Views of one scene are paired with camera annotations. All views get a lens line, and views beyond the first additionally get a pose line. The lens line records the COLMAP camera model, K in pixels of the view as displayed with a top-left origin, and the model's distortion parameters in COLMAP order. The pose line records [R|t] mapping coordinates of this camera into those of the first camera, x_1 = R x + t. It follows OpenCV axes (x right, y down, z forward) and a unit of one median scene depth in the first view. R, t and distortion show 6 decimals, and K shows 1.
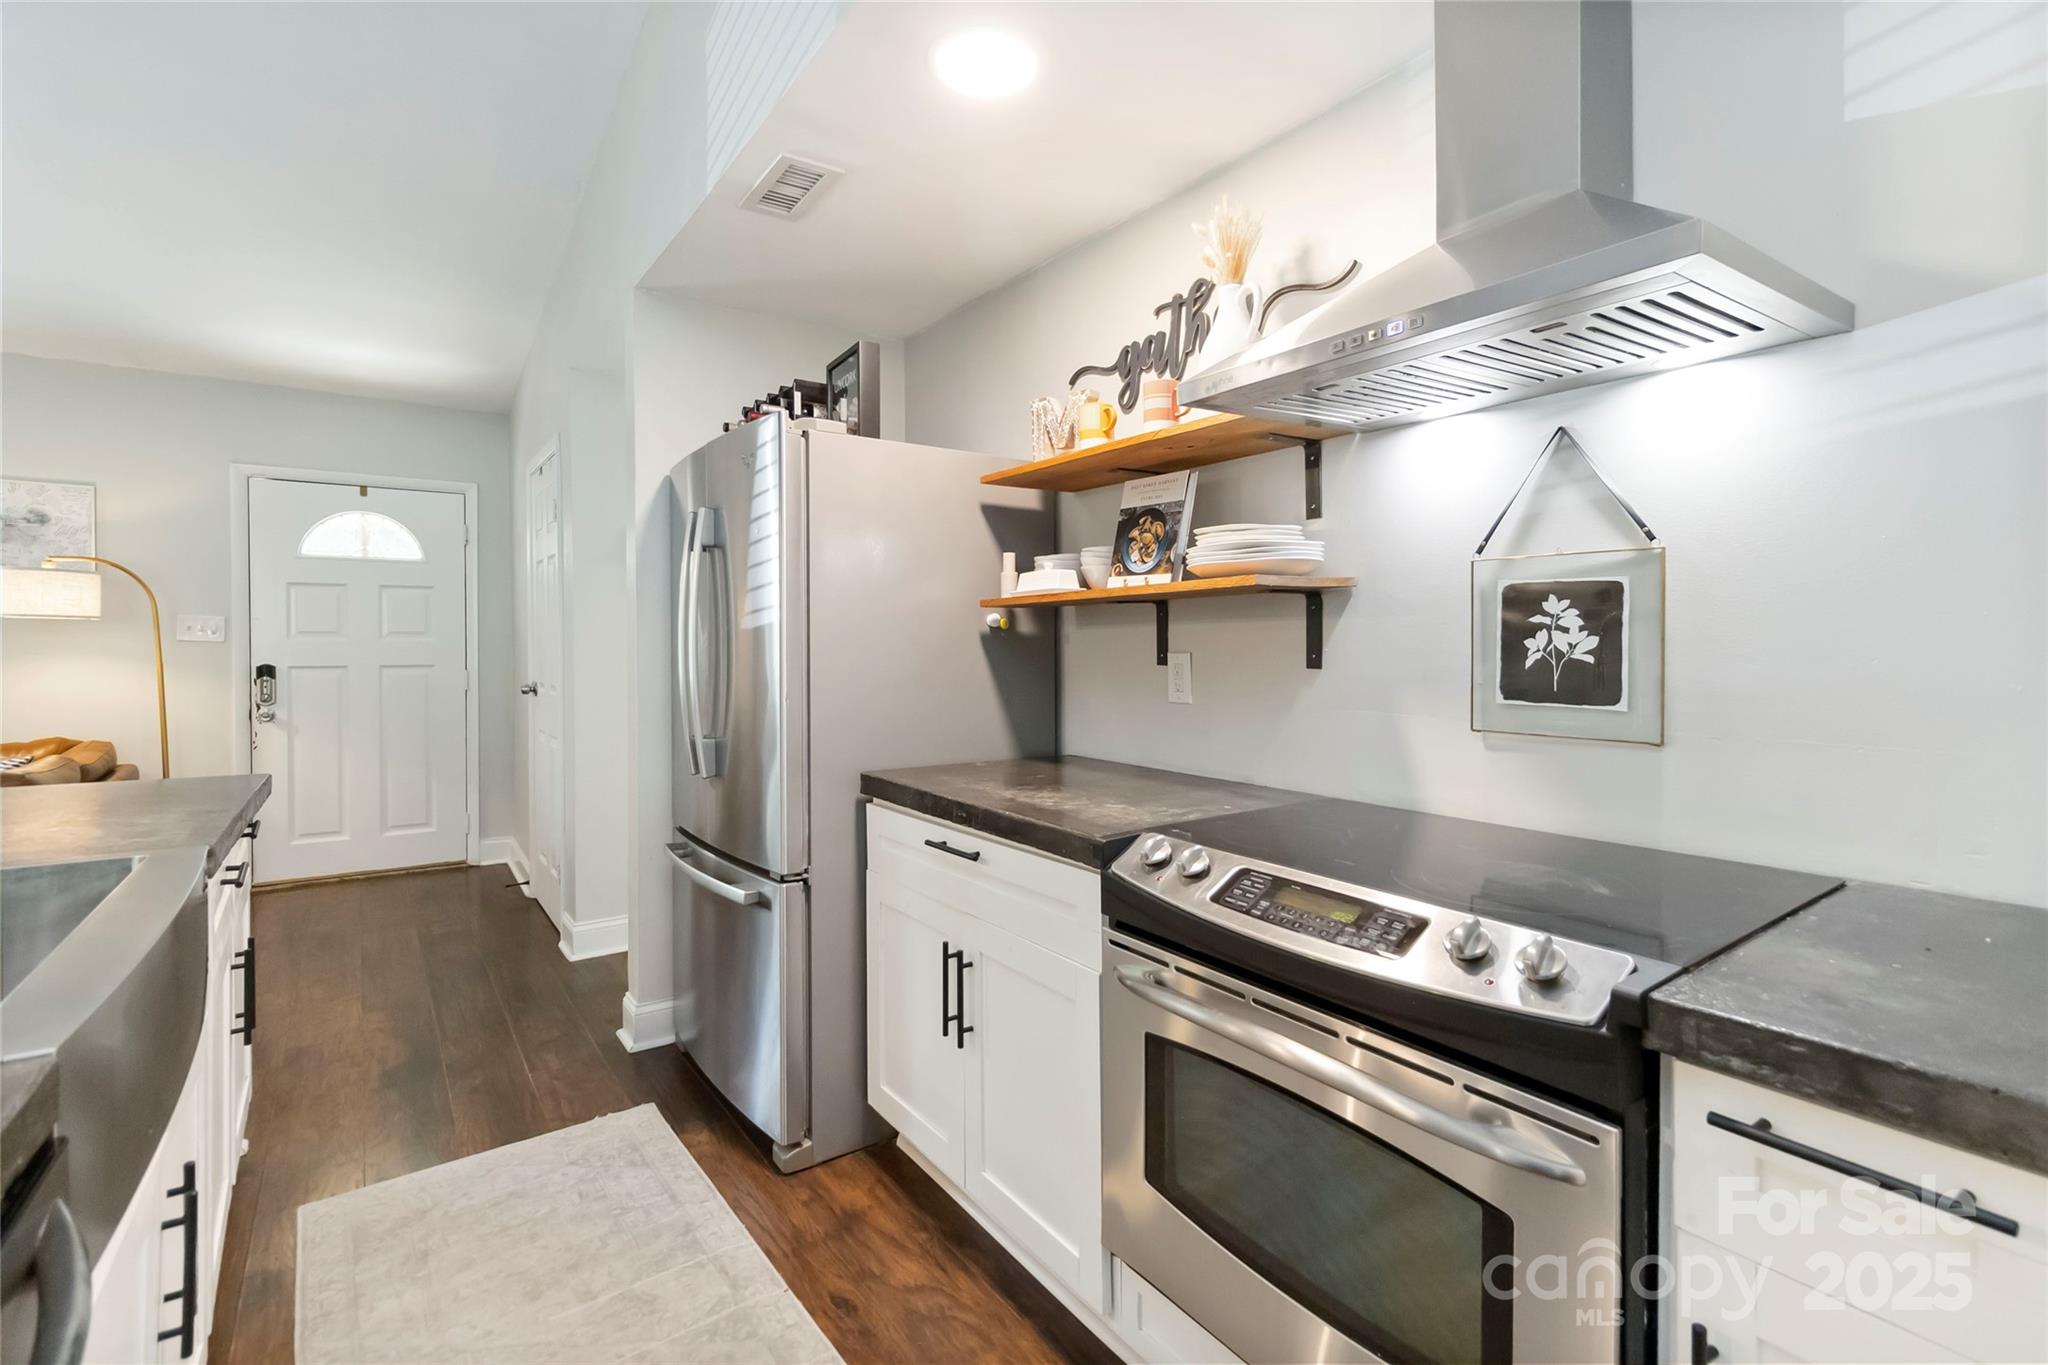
lens RADIAL K [[950.0, 0, 1039.1], [0, 950.0, 651.6], [0, 0, 1]] dist [-0.000241, 0.001458]
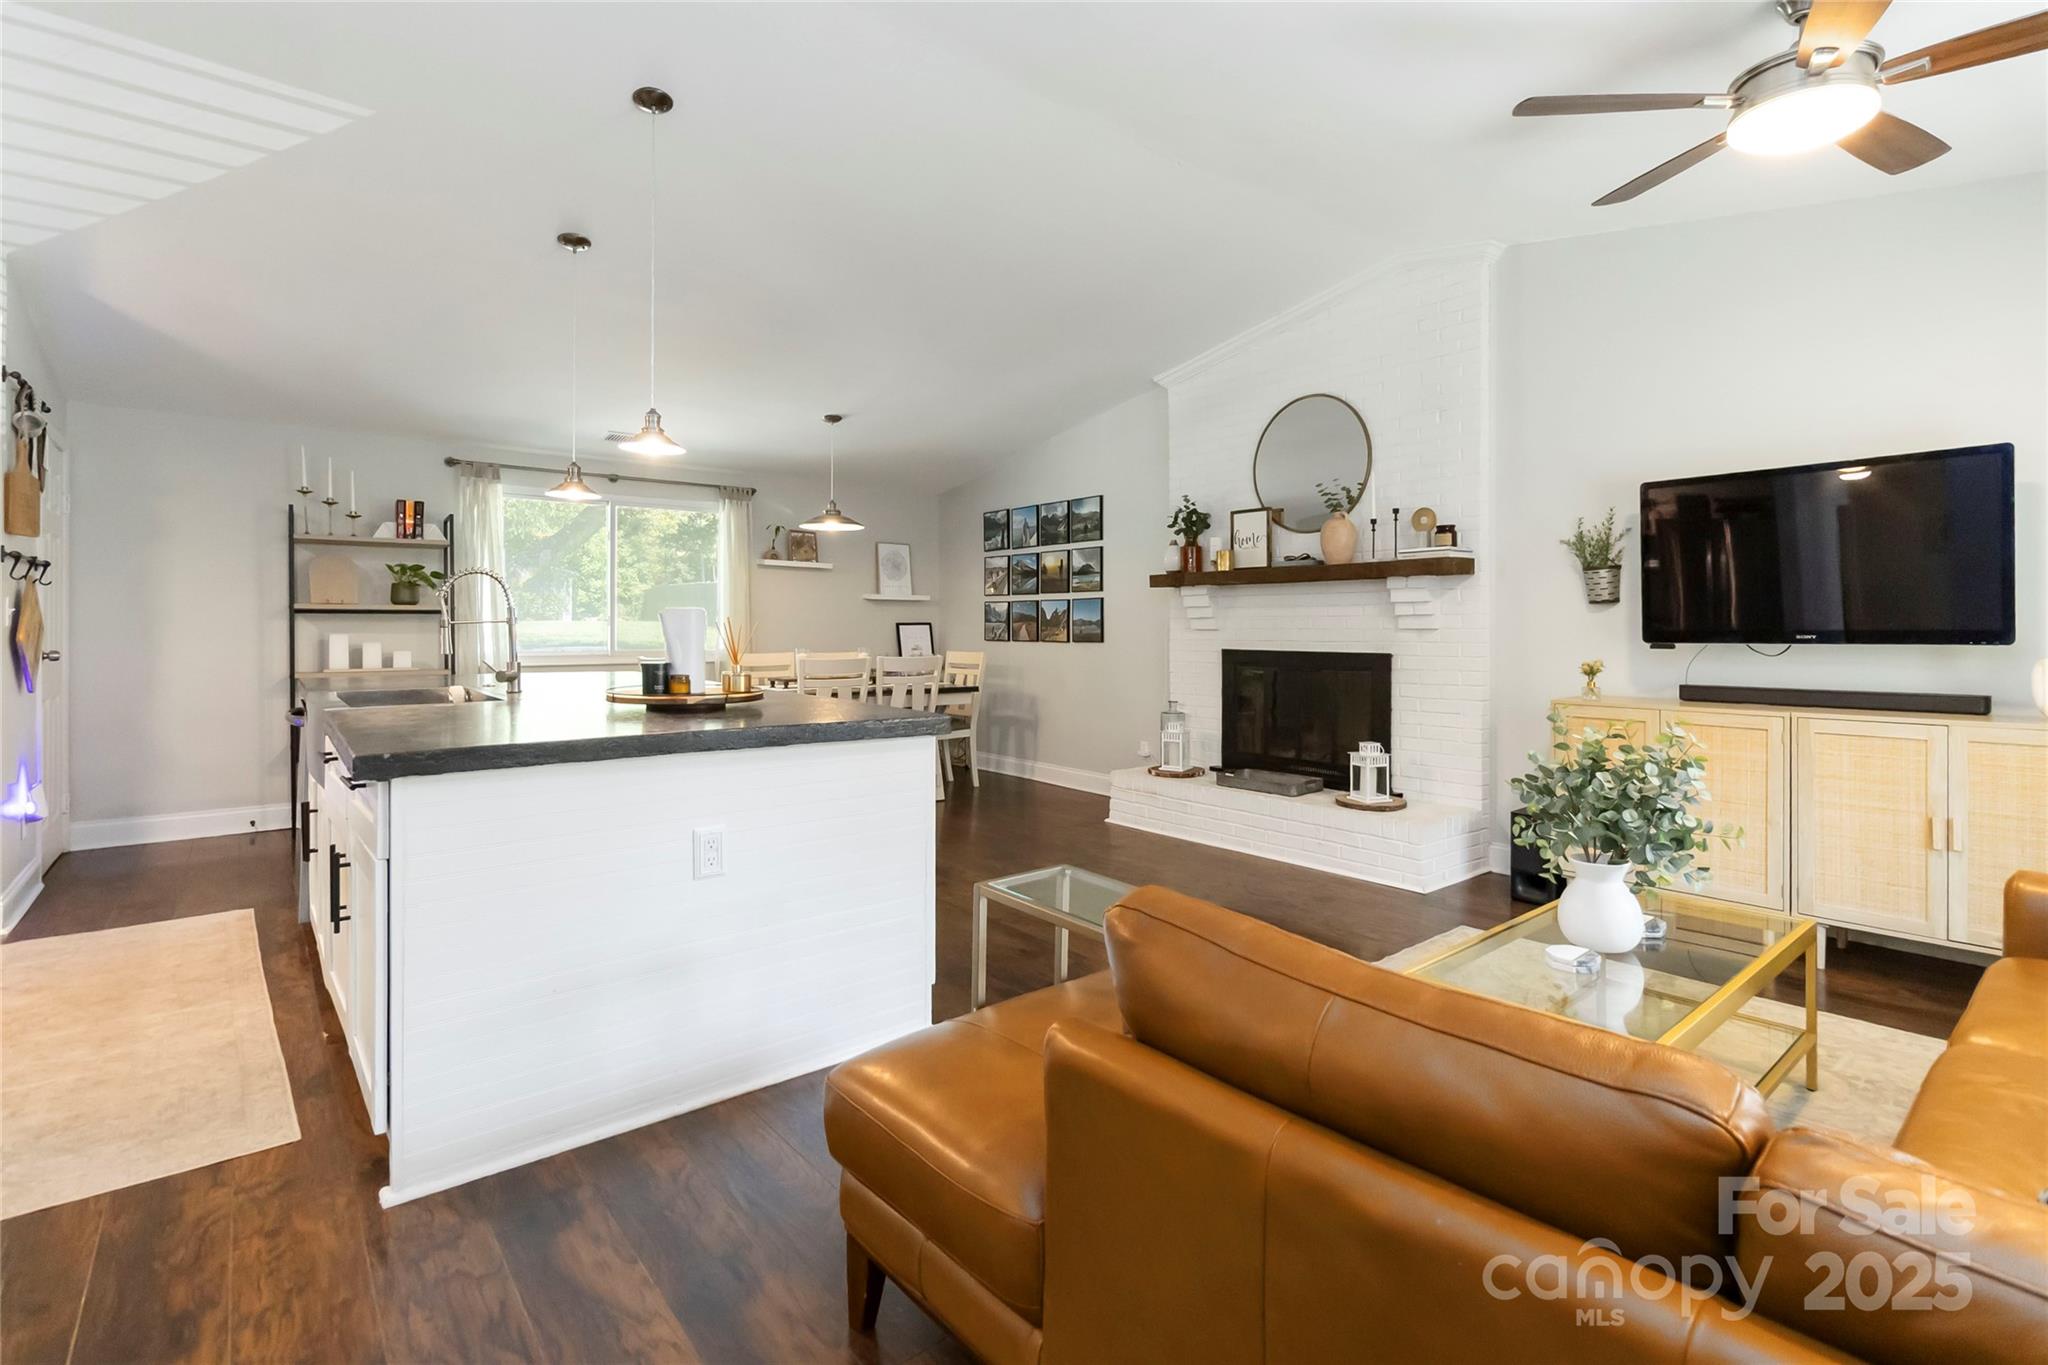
lens RADIAL K [[950.0, 0, 1035.4], [0, 950.0, 632.9], [0, 0, 1]] dist [-0.000241, 0.001458]
pose [[-0.997225, -0.002228, -0.074409, -1.351439], [-0.003370, 0.999878, 0.015223, 0.016207], [0.074366, 0.015431, -0.997112, 1.879465]]
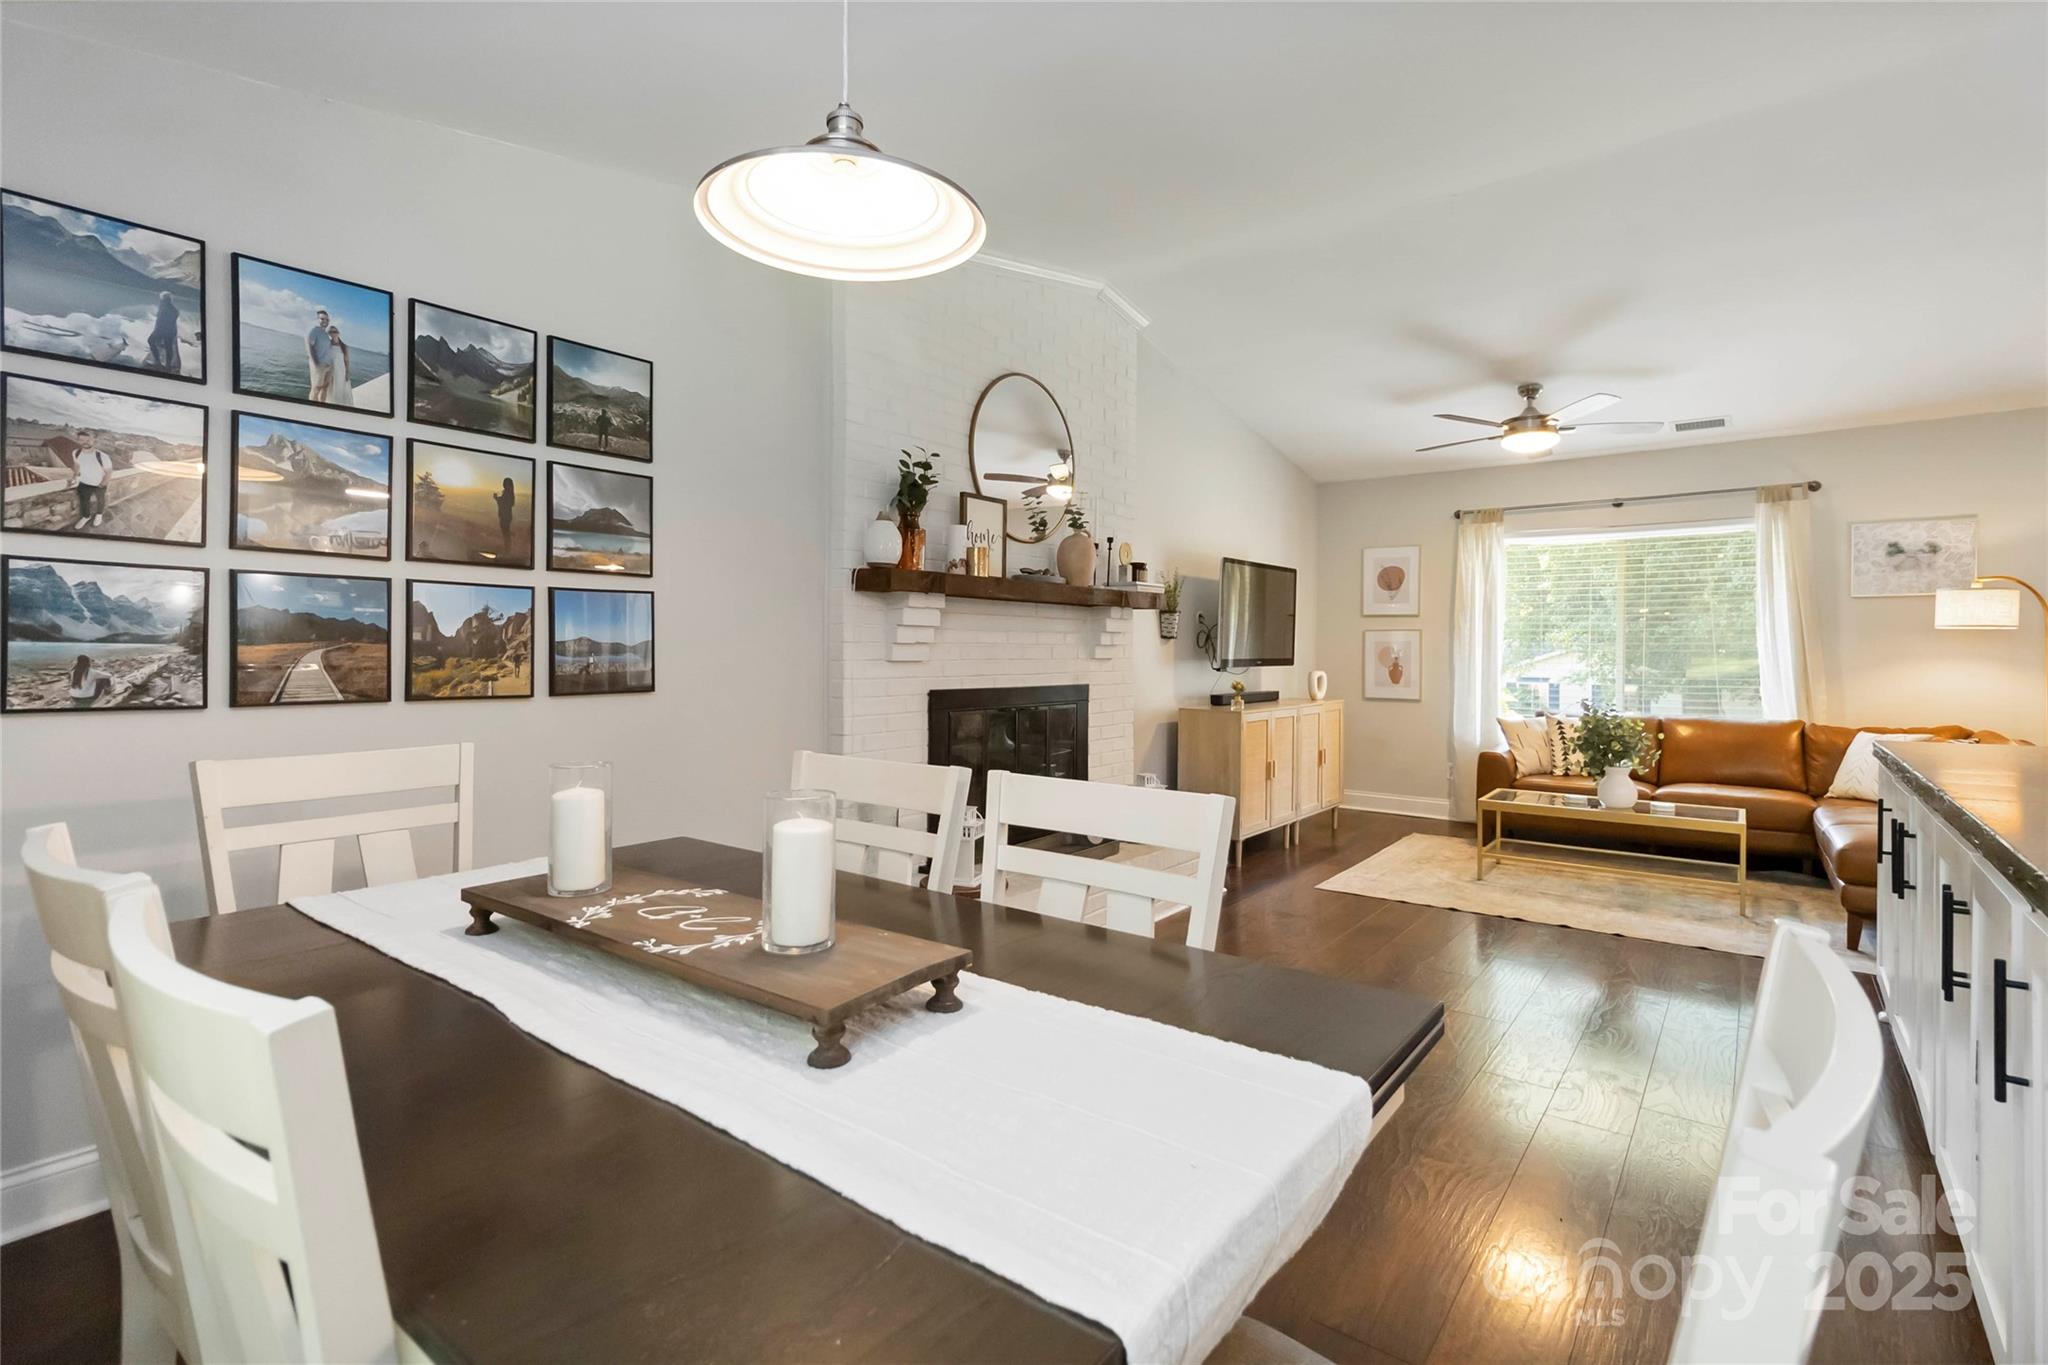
lens RADIAL K [[950.0, 0, 1029.5], [0, 950.0, 660.0], [0, 0, 1]] dist [-0.000241, 0.001458]
pose [[0.291634, 0.008013, -0.956496, -0.367869], [-0.014358, 0.999889, 0.003999, 0.032770], [0.956422, 0.012567, 0.291717, -0.907031]]
